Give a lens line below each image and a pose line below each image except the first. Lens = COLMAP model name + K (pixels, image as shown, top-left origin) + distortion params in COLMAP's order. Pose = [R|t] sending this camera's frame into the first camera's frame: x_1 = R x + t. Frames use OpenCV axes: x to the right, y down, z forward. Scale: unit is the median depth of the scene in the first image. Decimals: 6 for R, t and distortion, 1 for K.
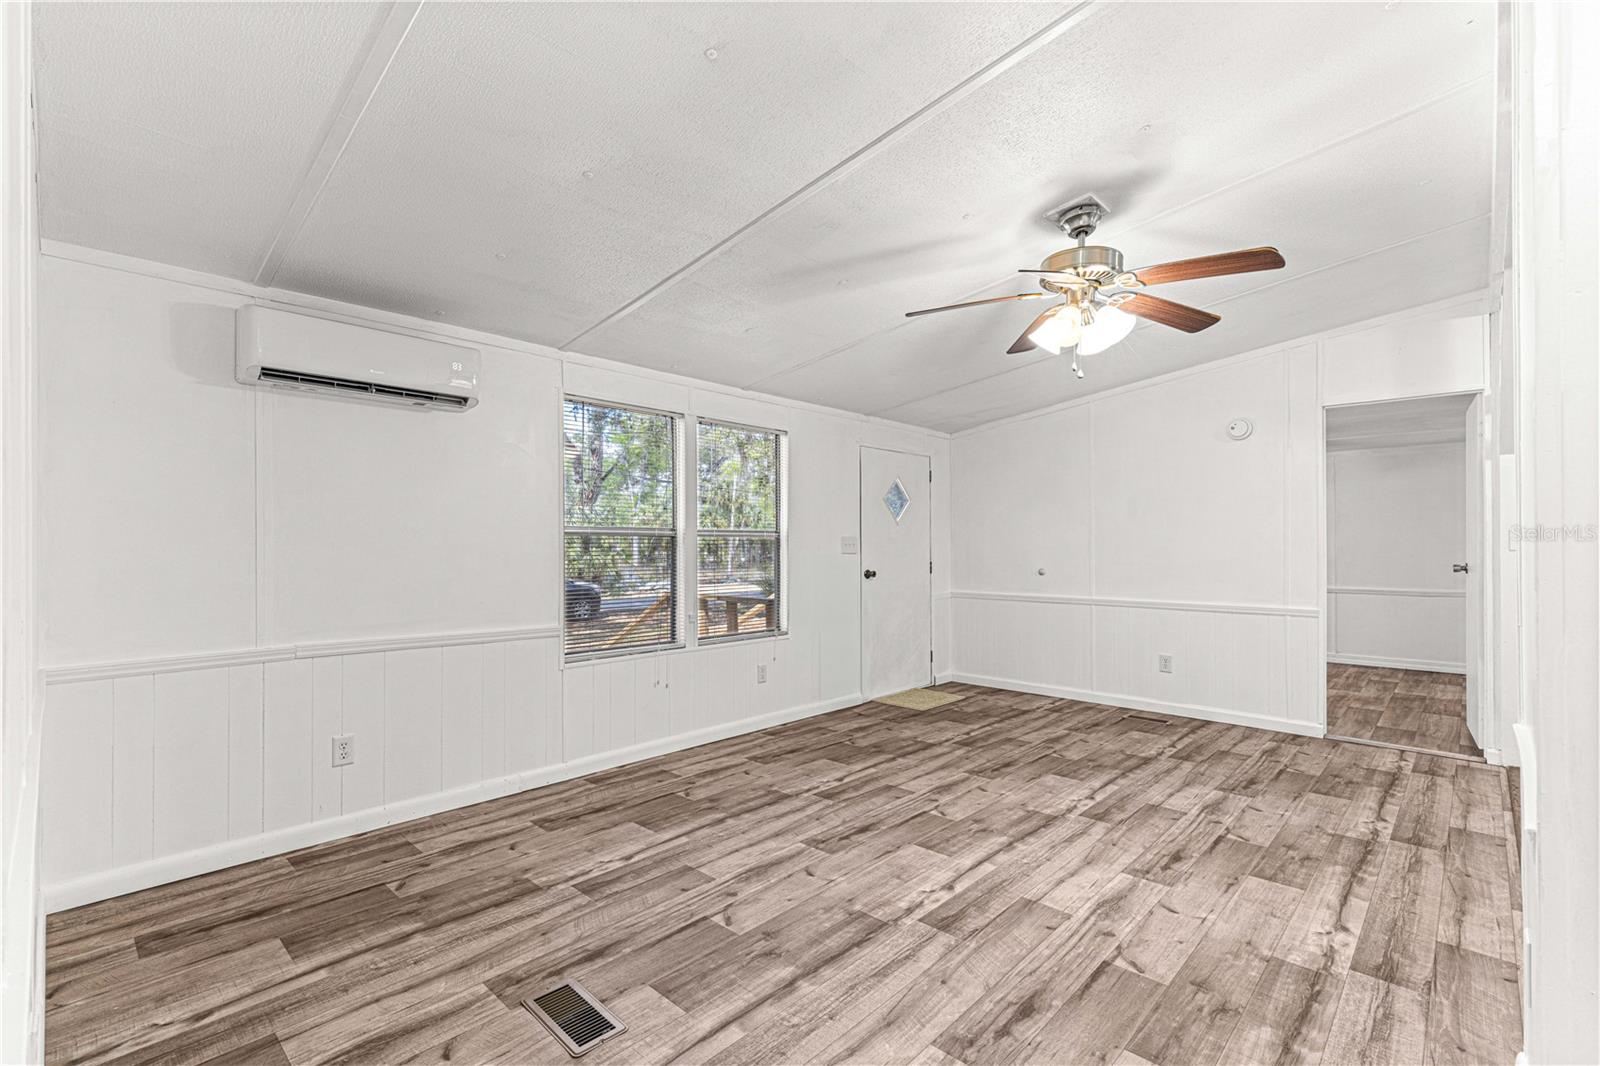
lens RADIAL K [[722.7, 0, 772.3], [0, 722.7, 554.8], [0, 0, 1]] dist [0.011893, -0.003168]
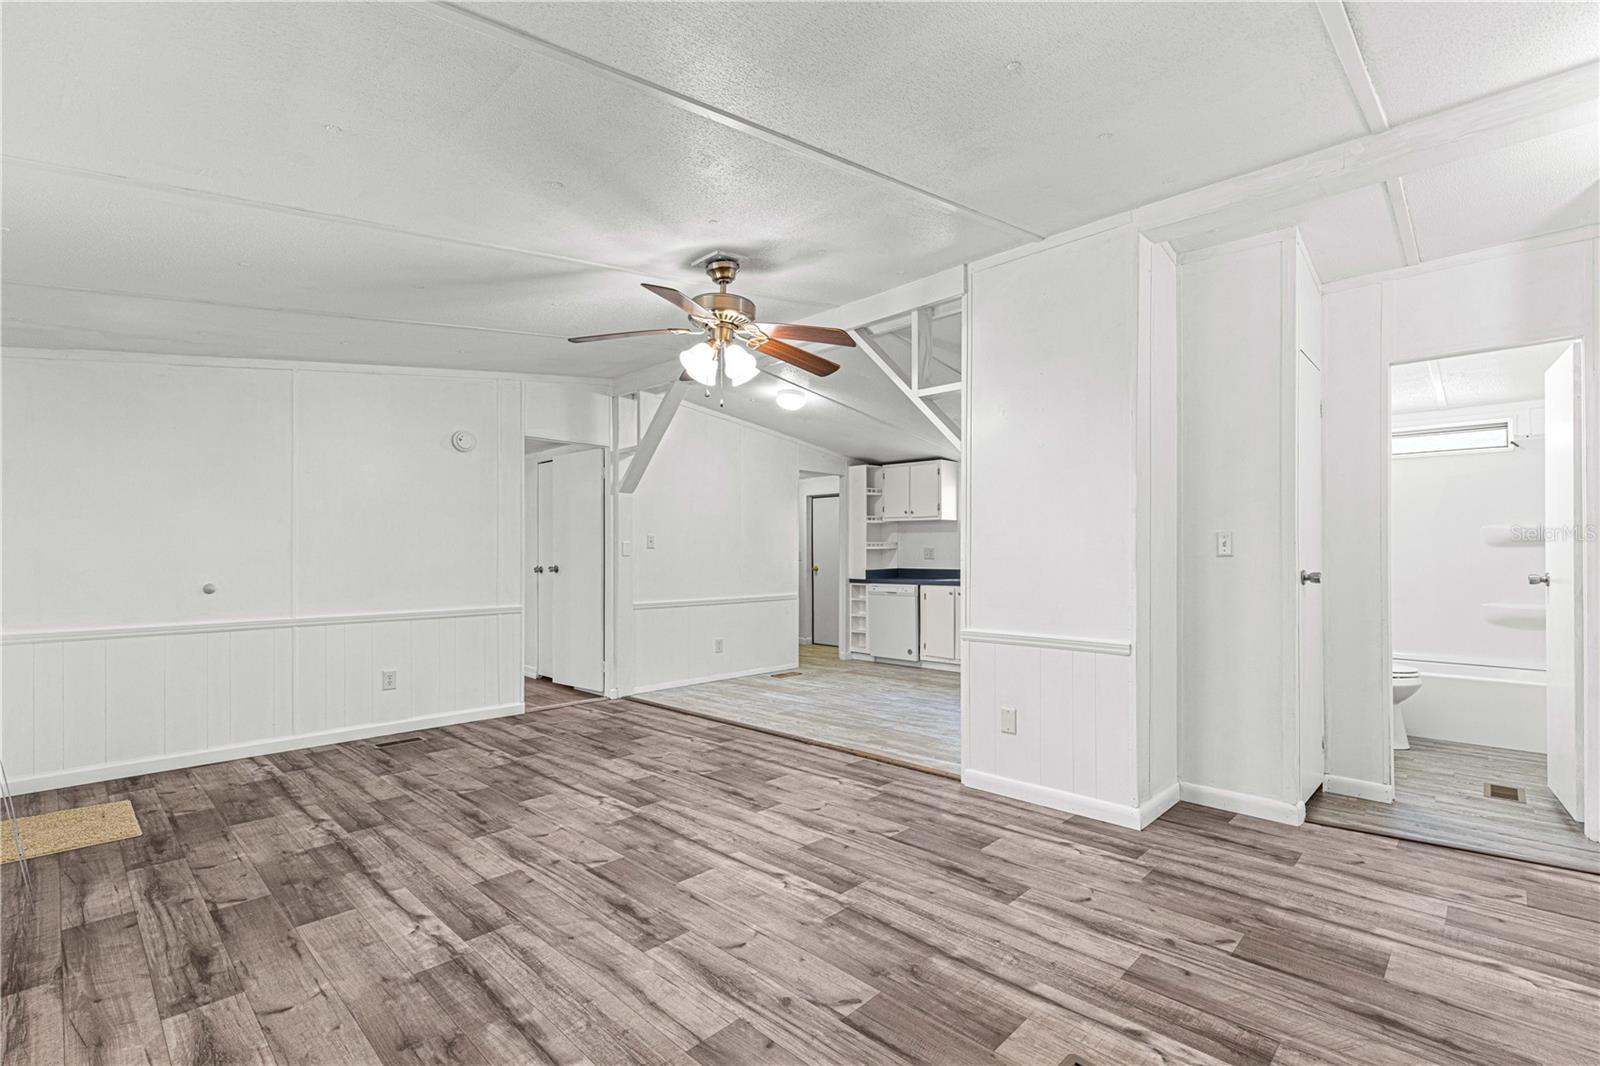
lens RADIAL K [[722.7, 0, 822.5], [0, 722.7, 614.2], [0, 0, 1]] dist [0.011893, -0.003168]
pose [[-0.033483, -0.081773, 0.996088, -0.622306], [0.011144, 0.996555, 0.082186, -0.006414], [-0.999377, 0.013852, -0.032457, 0.766779]]
